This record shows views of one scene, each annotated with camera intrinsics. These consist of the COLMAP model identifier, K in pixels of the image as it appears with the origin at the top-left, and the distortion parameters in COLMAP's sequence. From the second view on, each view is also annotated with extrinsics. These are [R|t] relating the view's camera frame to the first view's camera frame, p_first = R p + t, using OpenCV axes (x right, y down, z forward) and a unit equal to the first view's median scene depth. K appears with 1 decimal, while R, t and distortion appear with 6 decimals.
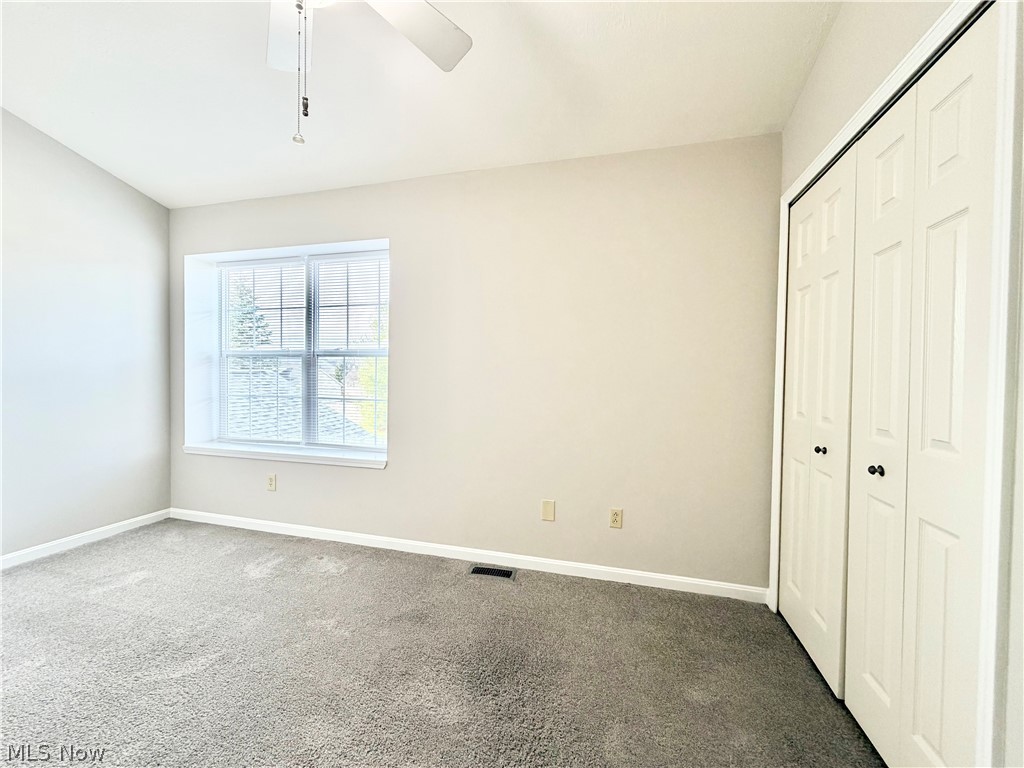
lens RADIAL K [[404.8, 0, 512.0], [0, 404.8, 376.1], [0, 0, 1]] dist [-0.000181, 0.000257]
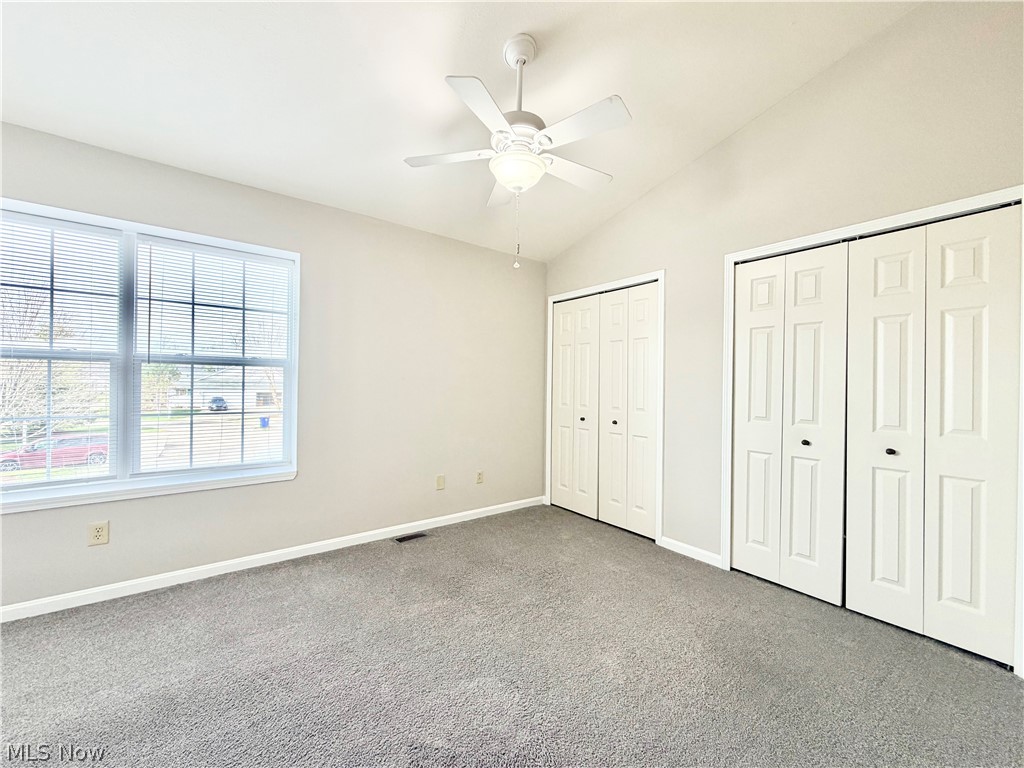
lens RADIAL K [[404.8, 0, 487.2], [0, 404.8, 385.3], [0, 0, 1]] dist [-0.000181, 0.000257]
pose [[0.621655, 0.002403, 0.783287, -0.809665], [0.001114, 0.999992, -0.003951, 0.000216], [-0.783290, 0.003329, 0.621647, -0.000873]]
